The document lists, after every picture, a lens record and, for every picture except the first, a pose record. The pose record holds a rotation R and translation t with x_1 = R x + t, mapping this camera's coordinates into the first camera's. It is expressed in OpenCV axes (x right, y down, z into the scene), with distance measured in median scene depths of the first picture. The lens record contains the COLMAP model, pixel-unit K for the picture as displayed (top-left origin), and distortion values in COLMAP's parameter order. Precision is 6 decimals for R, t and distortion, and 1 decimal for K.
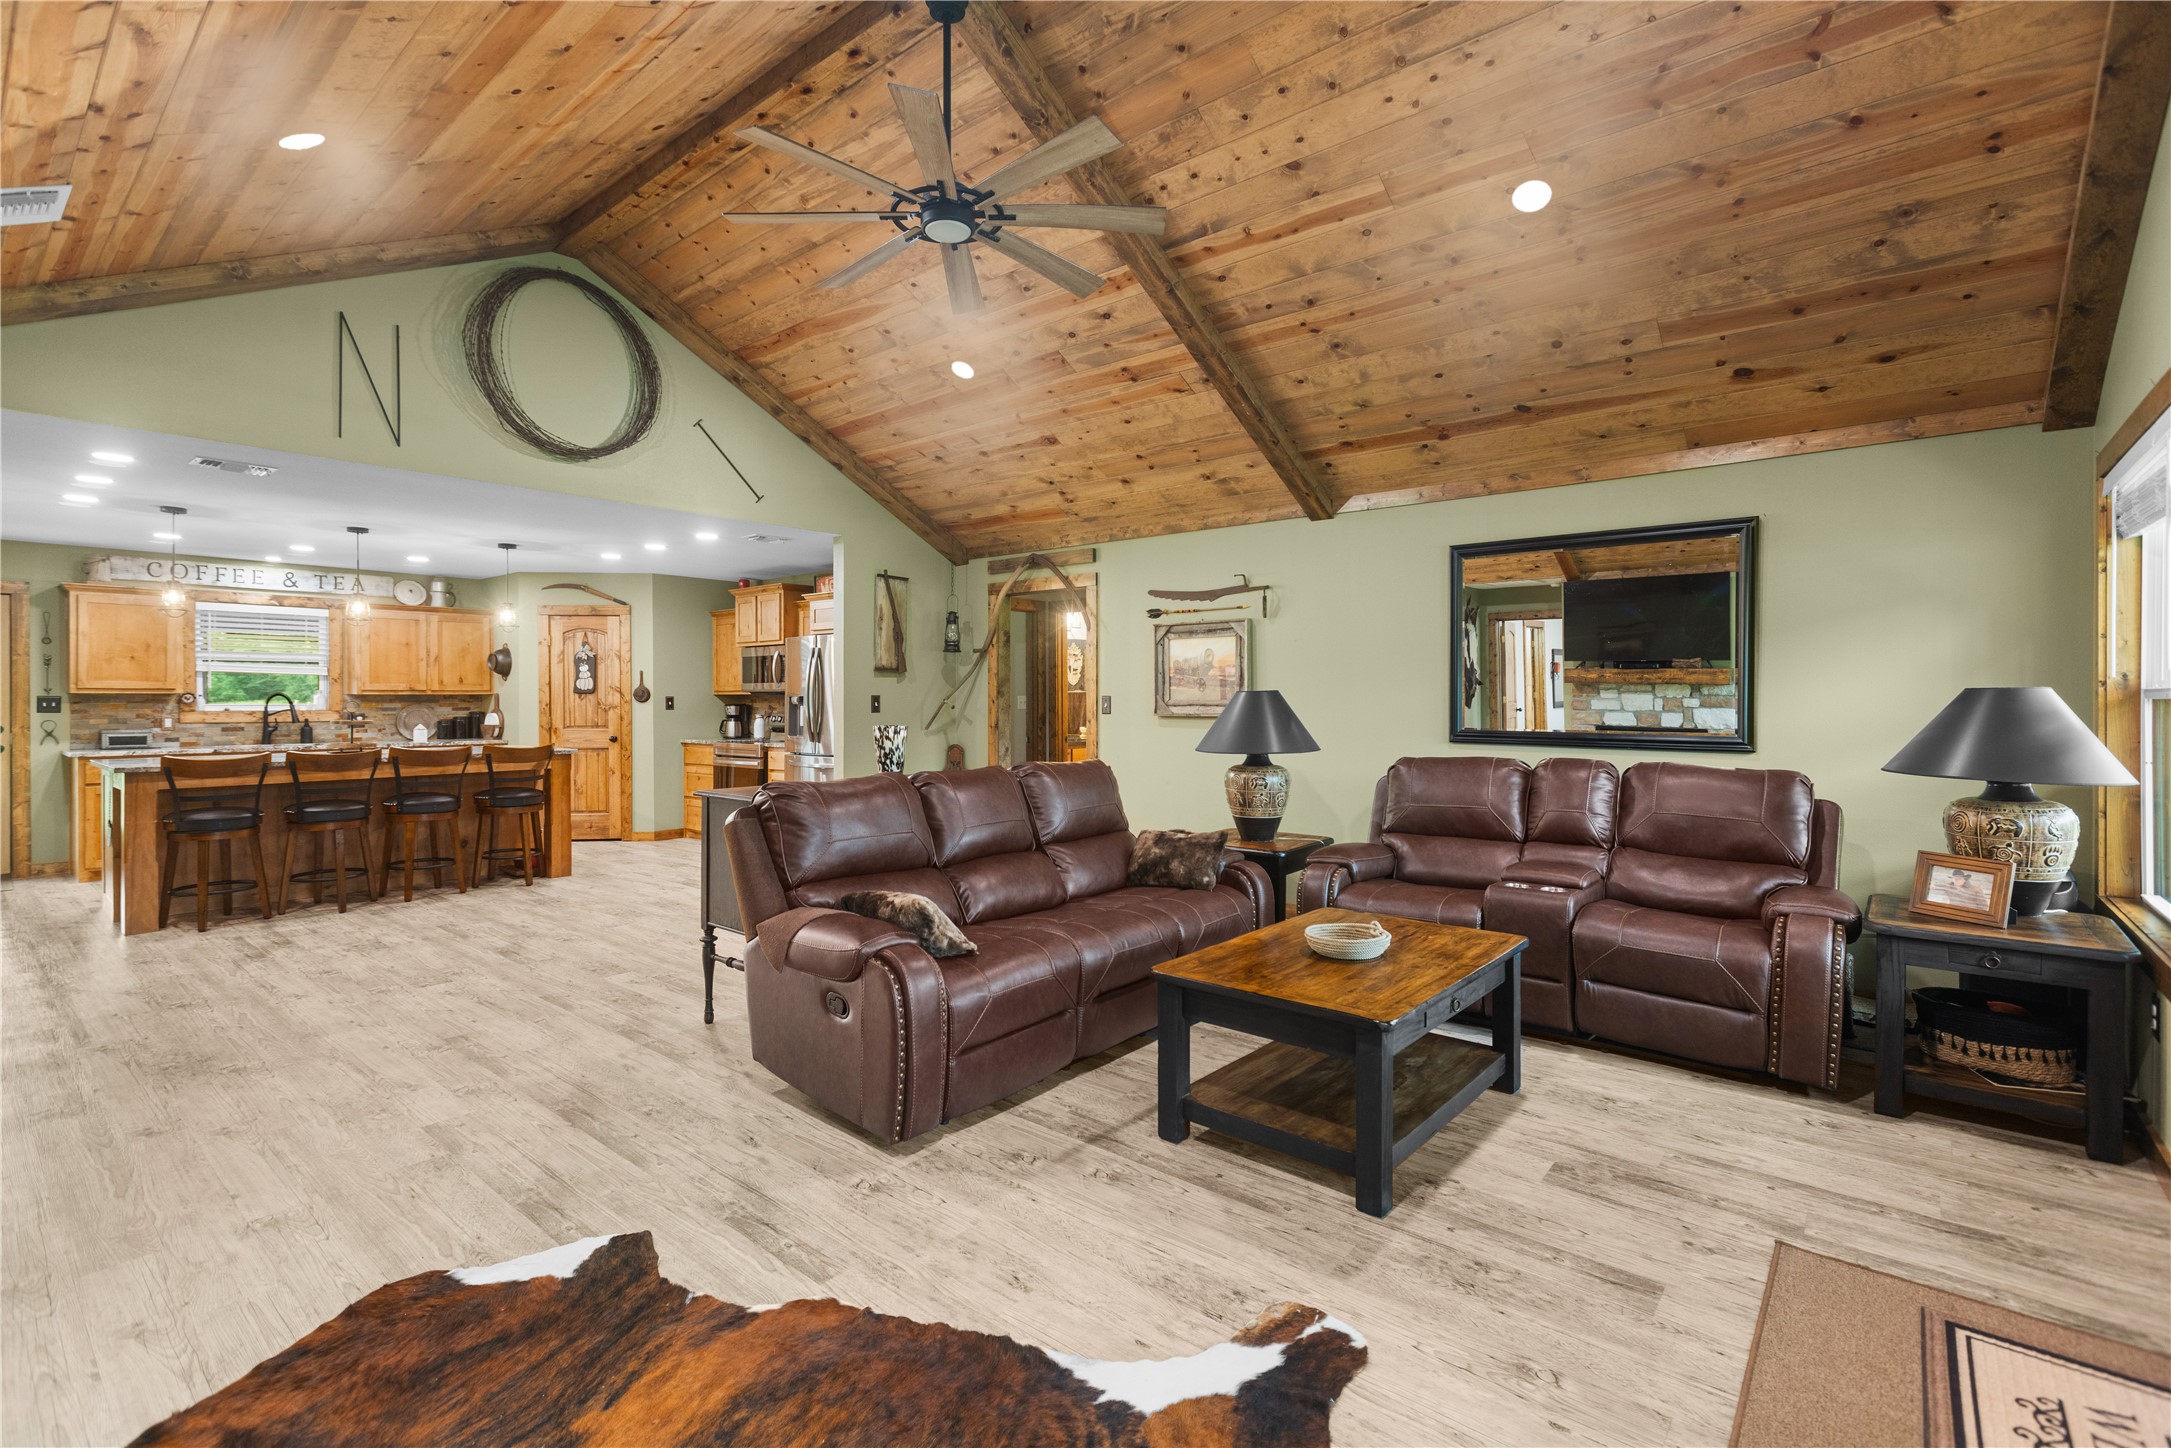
lens RADIAL K [[968.1, 0, 1080.4], [0, 968.1, 702.1], [0, 0, 1]] dist [0.001987, -0.001109]
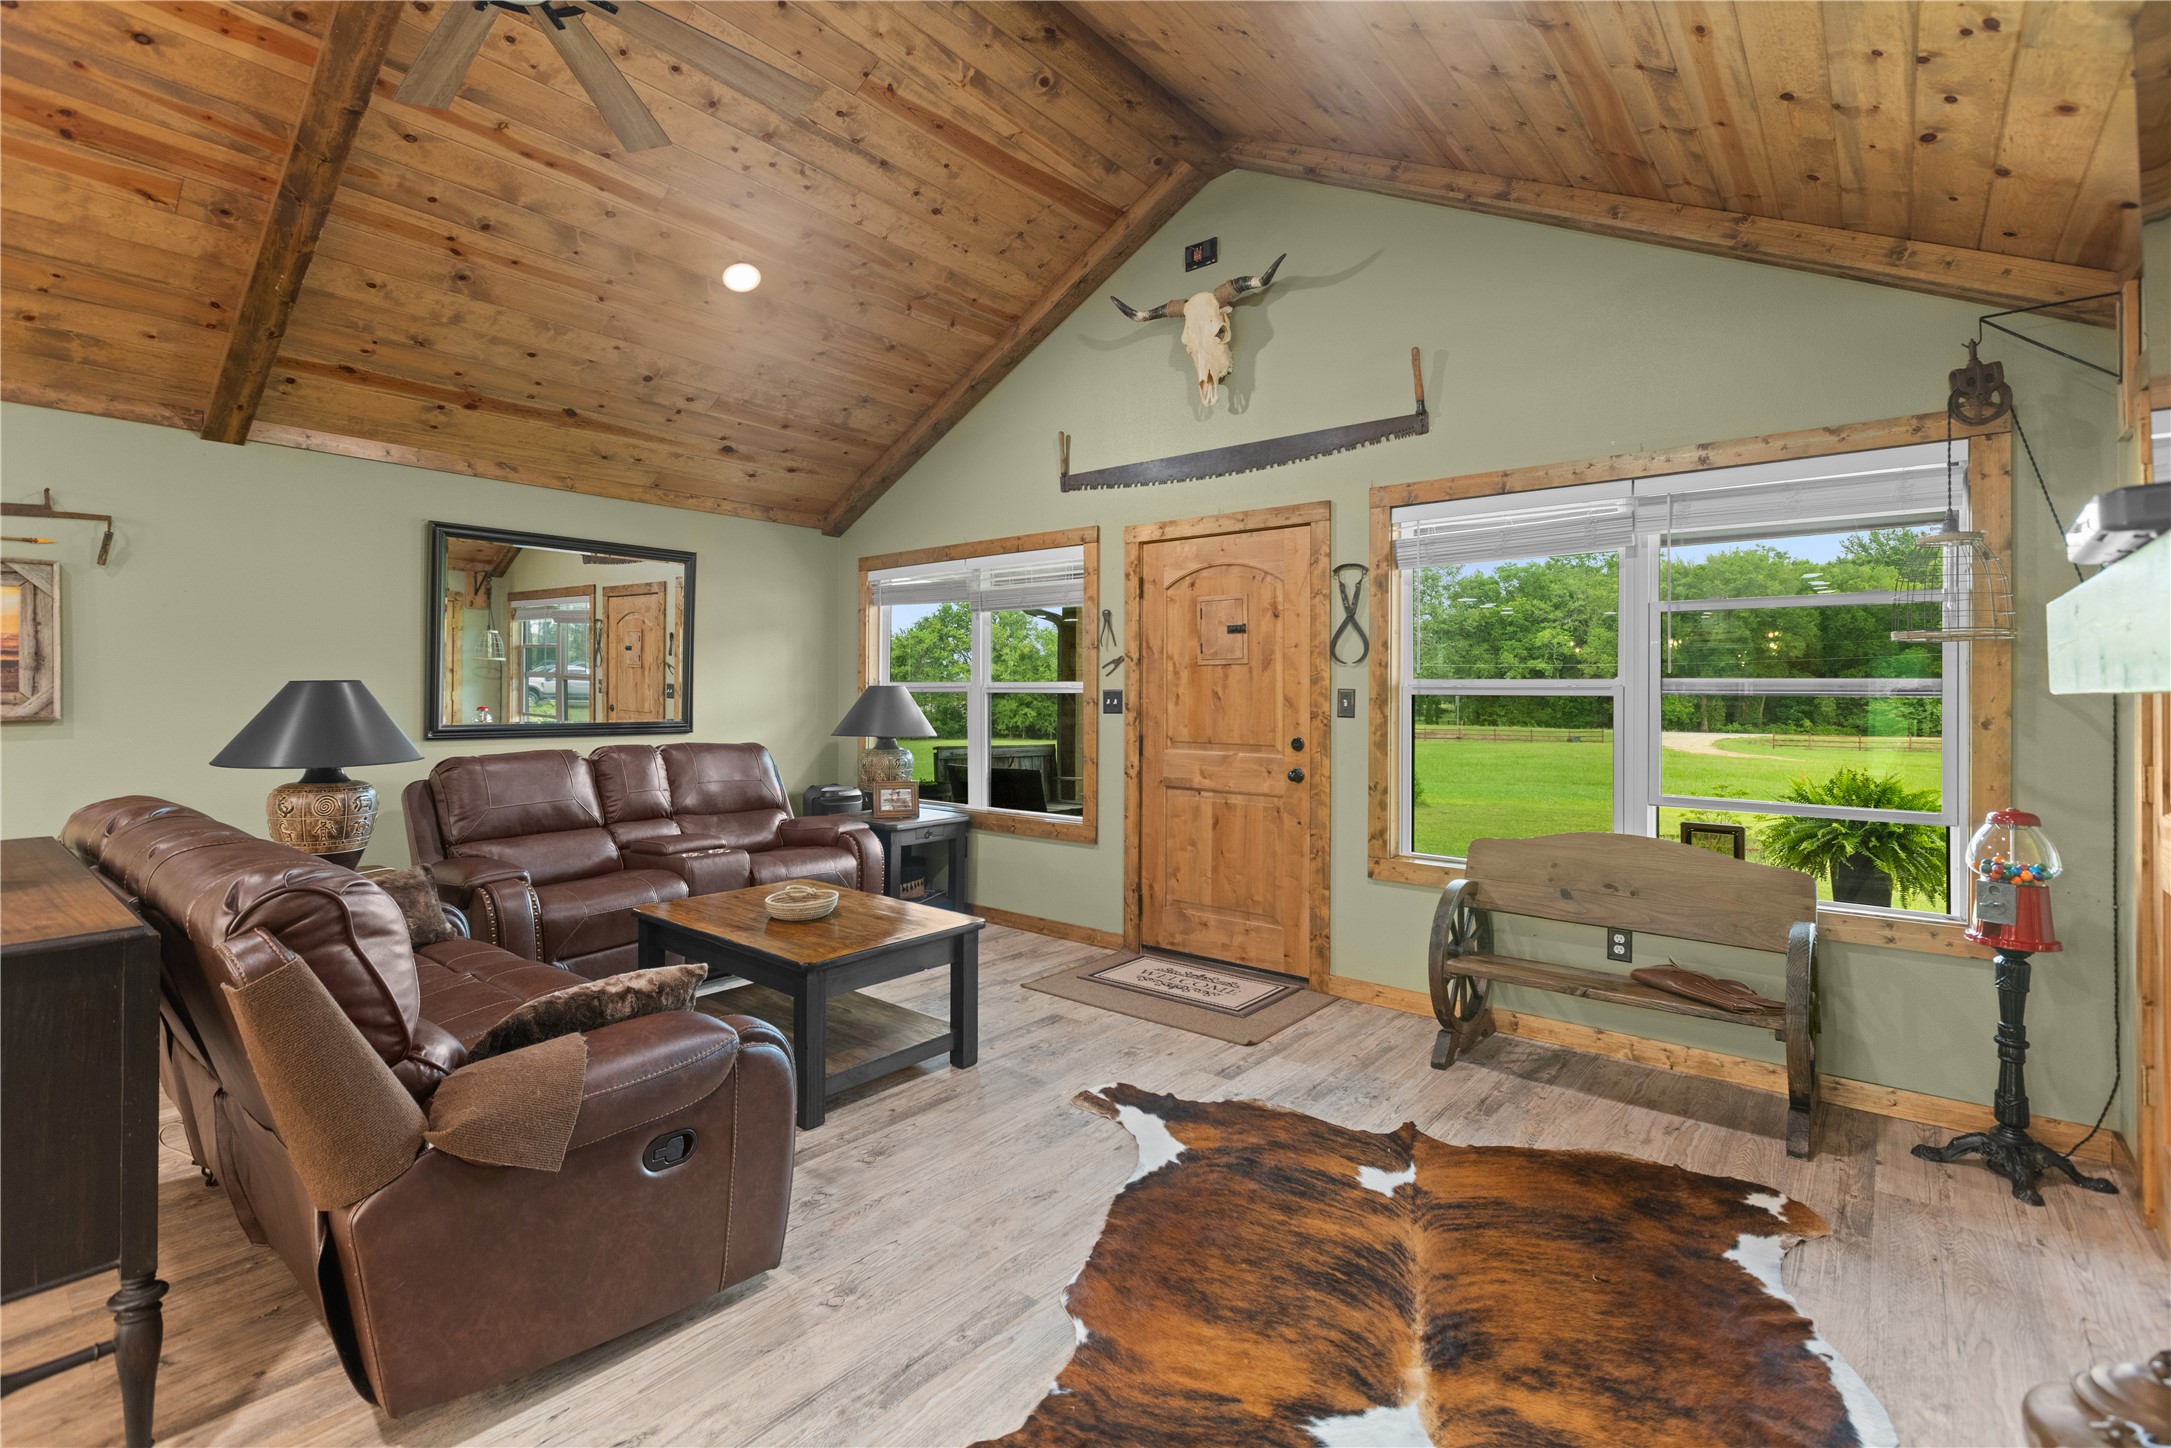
lens RADIAL K [[968.1, 0, 1084.8], [0, 968.1, 684.1], [0, 0, 1]] dist [0.001987, -0.001109]
pose [[-0.004795, 0.008522, 0.999952, -0.836839], [0.001979, 0.999962, -0.008513, -0.002453], [-0.999987, 0.001938, -0.004812, 0.649555]]
